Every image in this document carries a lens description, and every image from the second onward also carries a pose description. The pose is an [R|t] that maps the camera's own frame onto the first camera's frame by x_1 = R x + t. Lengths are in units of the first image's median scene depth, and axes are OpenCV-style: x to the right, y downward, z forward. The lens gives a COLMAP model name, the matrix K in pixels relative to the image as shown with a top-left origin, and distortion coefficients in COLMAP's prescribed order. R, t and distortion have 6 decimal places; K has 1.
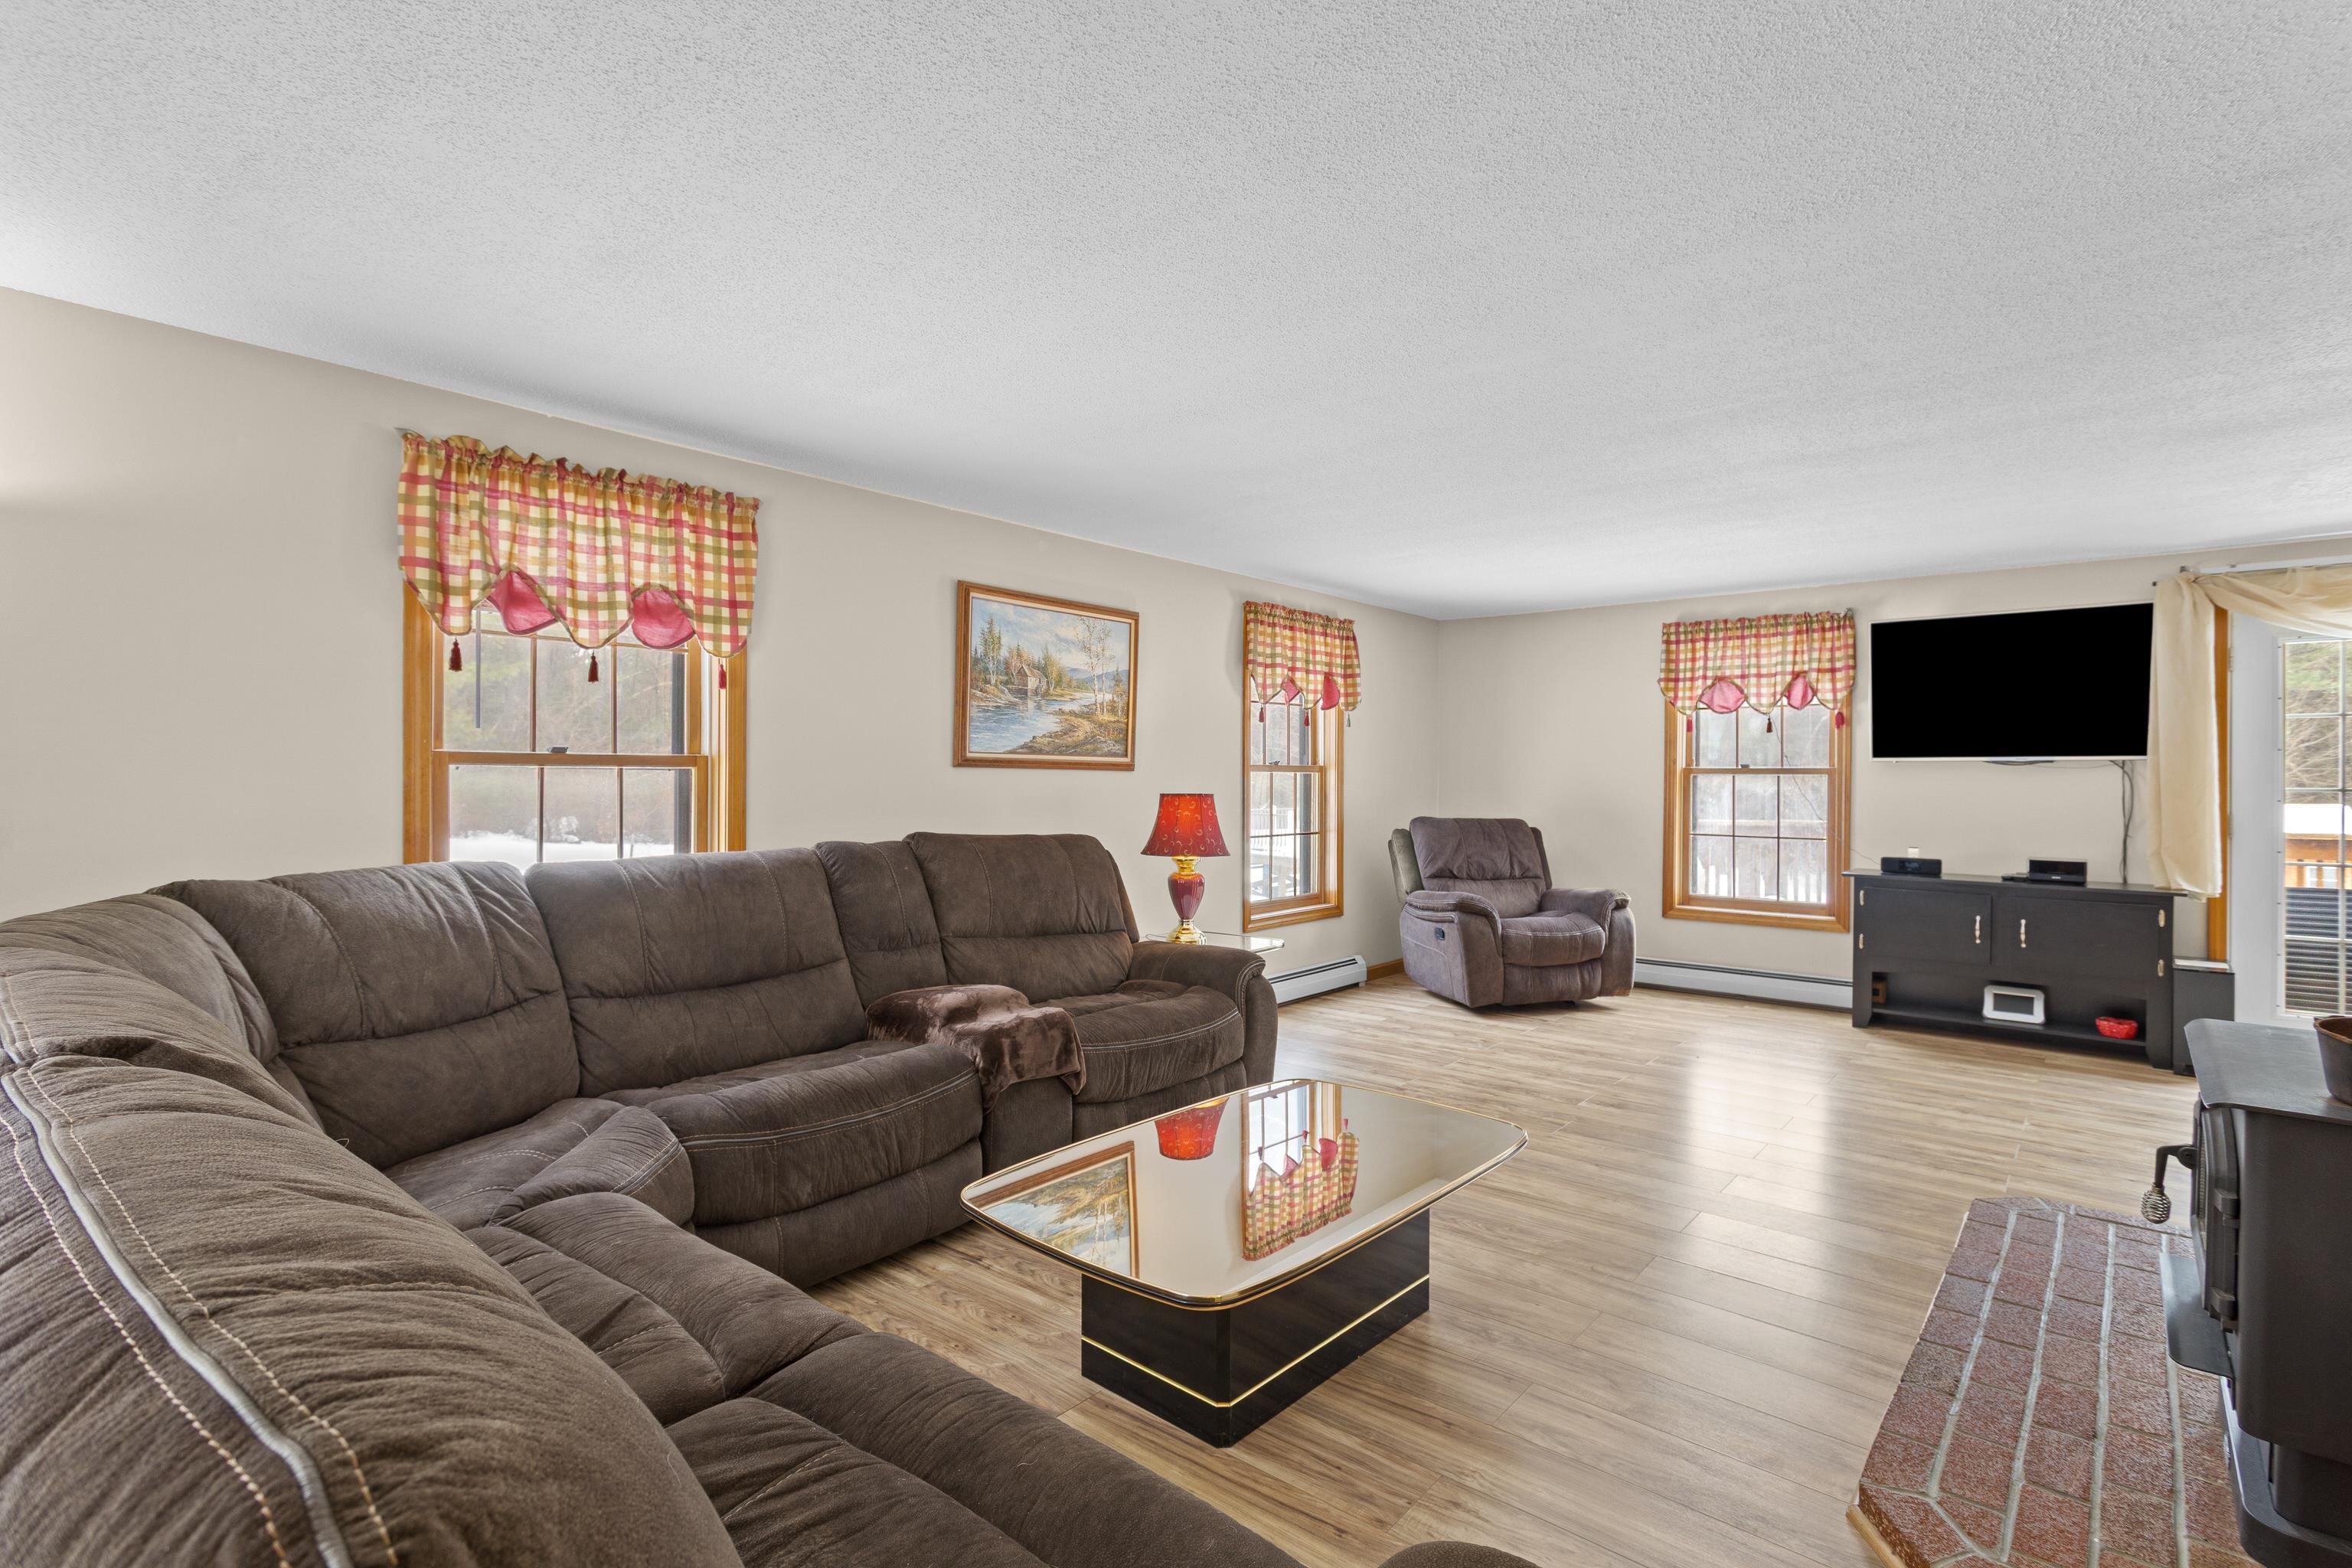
lens RADIAL K [[1116.2, 0, 1186.9], [0, 1116.2, 777.4], [0, 0, 1]] dist [-0.000817, 0.001622]
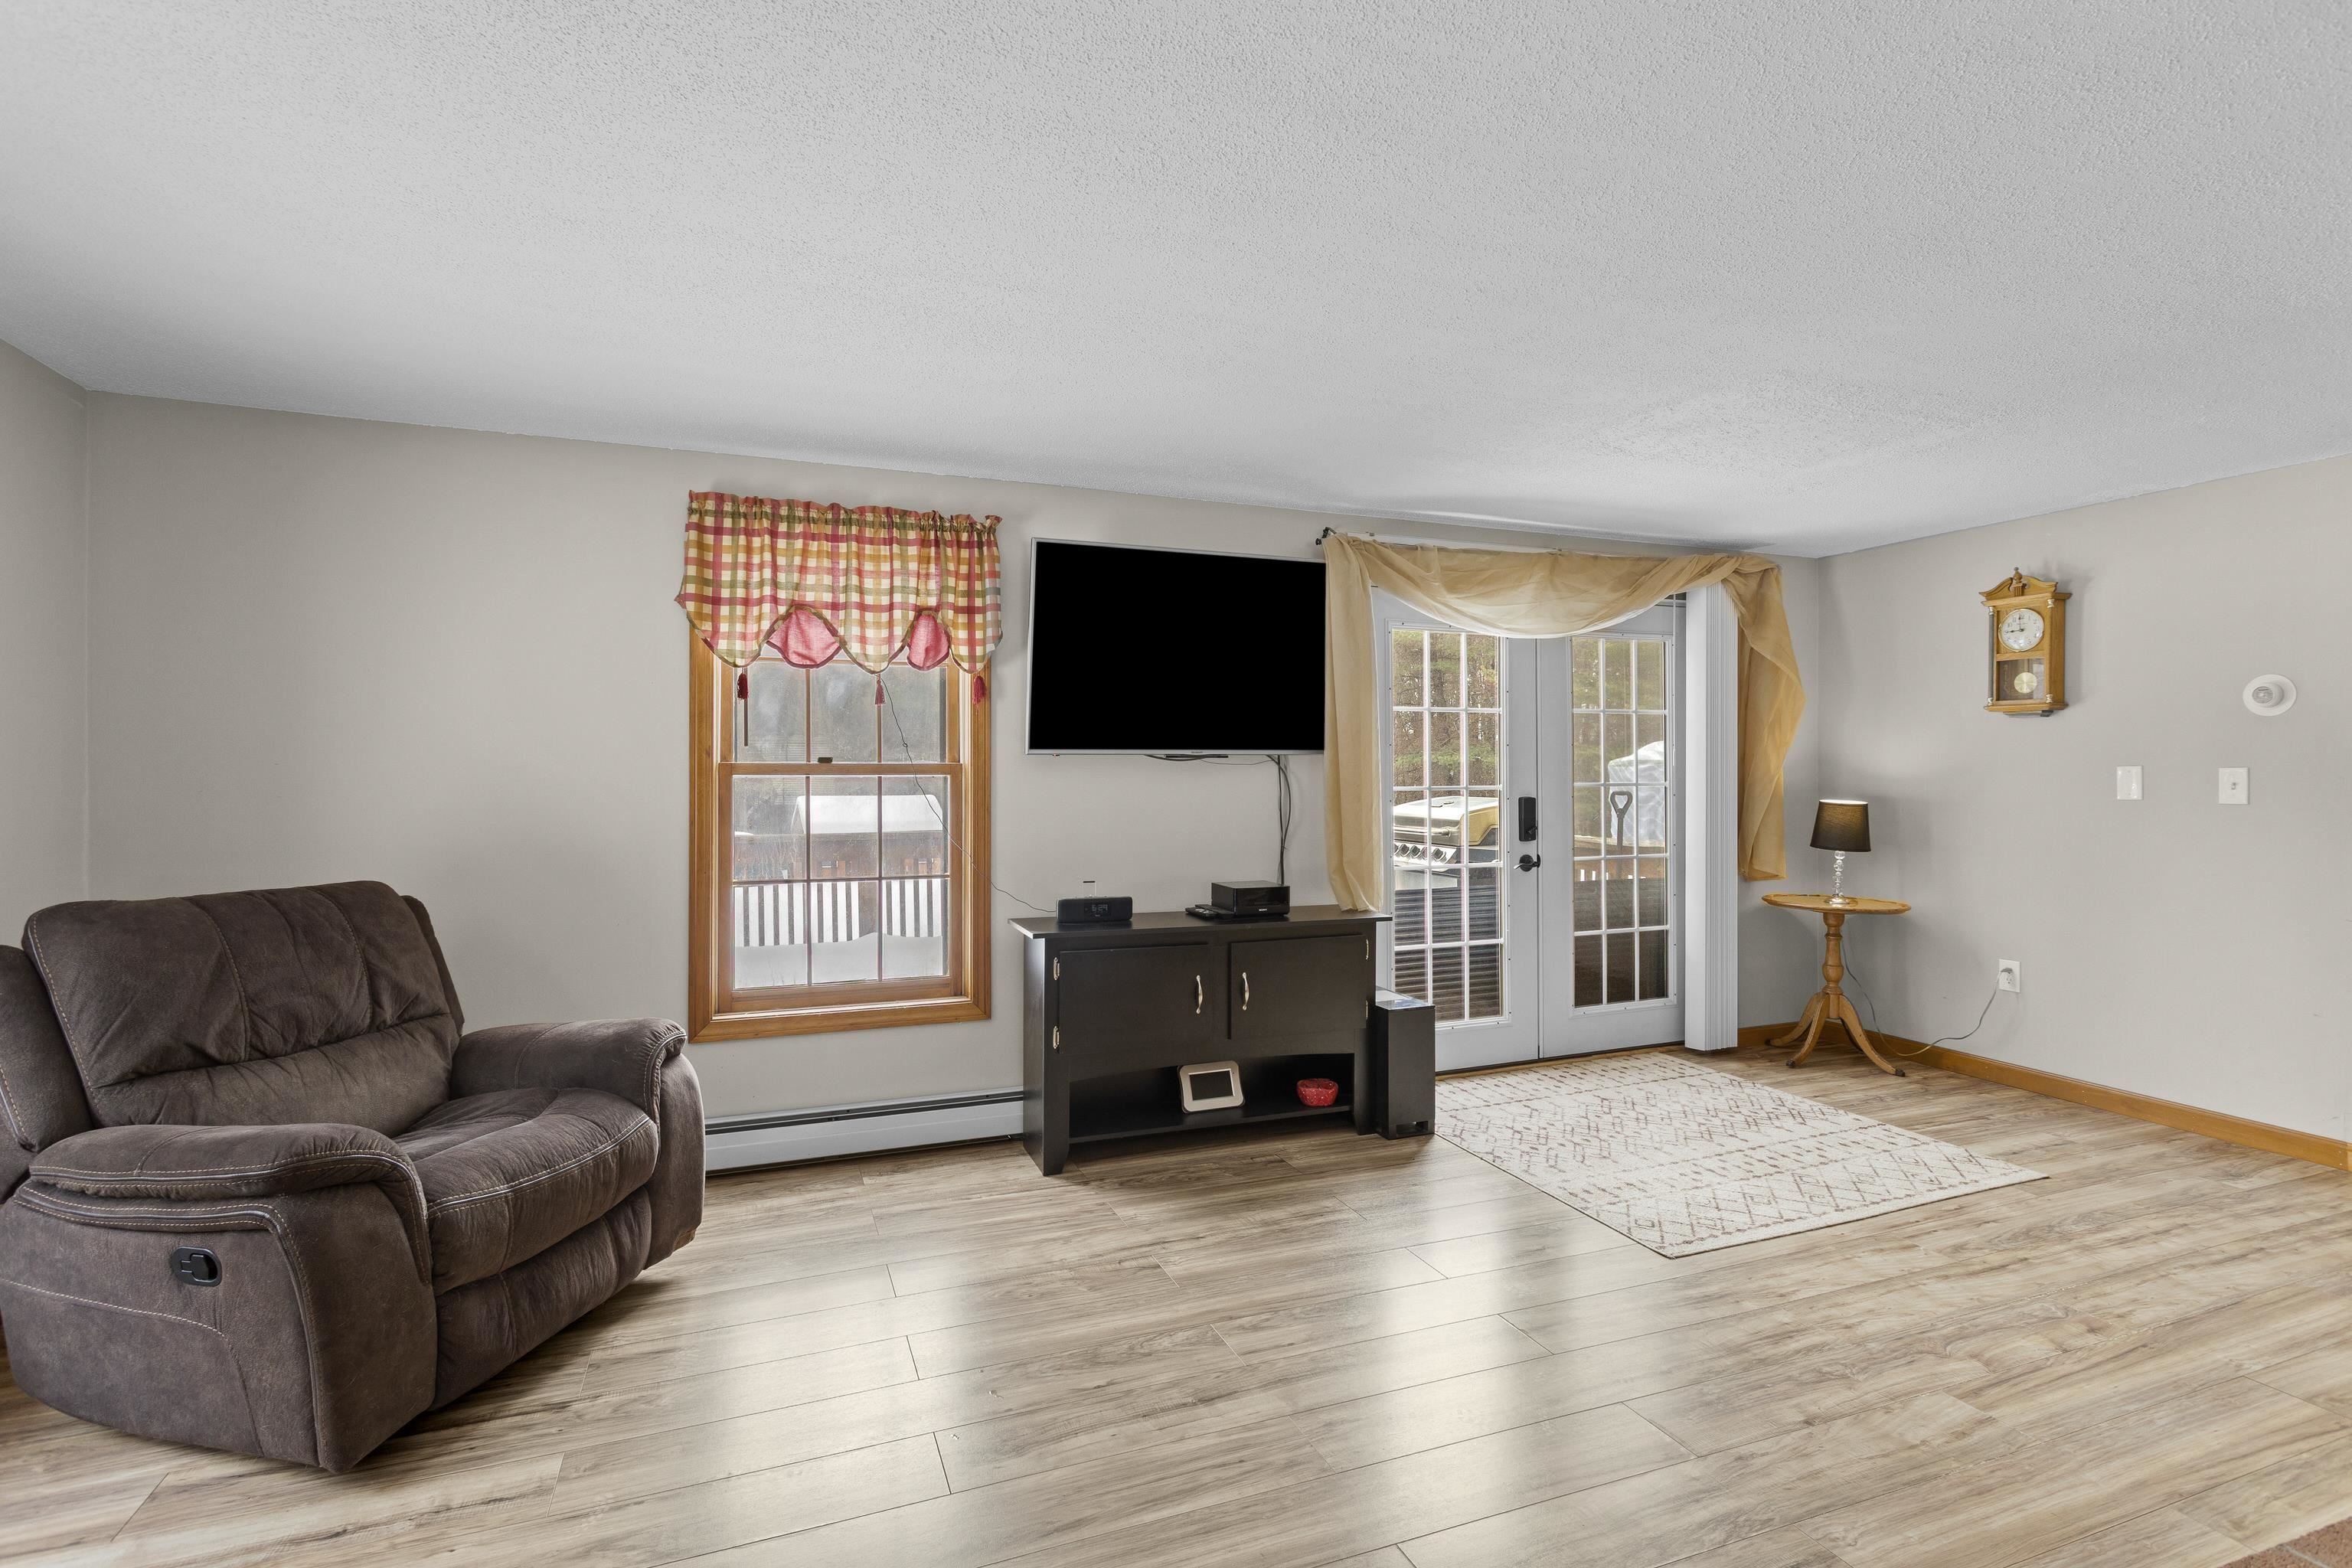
lens RADIAL K [[1113.2, 0, 1185.0], [0, 1113.2, 773.2], [0, 0, 1]] dist [0.002129, 0.000358]
pose [[0.475275, -0.006283, 0.879815, 0.076430], [0.006782, 0.999971, 0.003478, -0.004351], [-0.879811, 0.004314, 0.475304, 0.579851]]
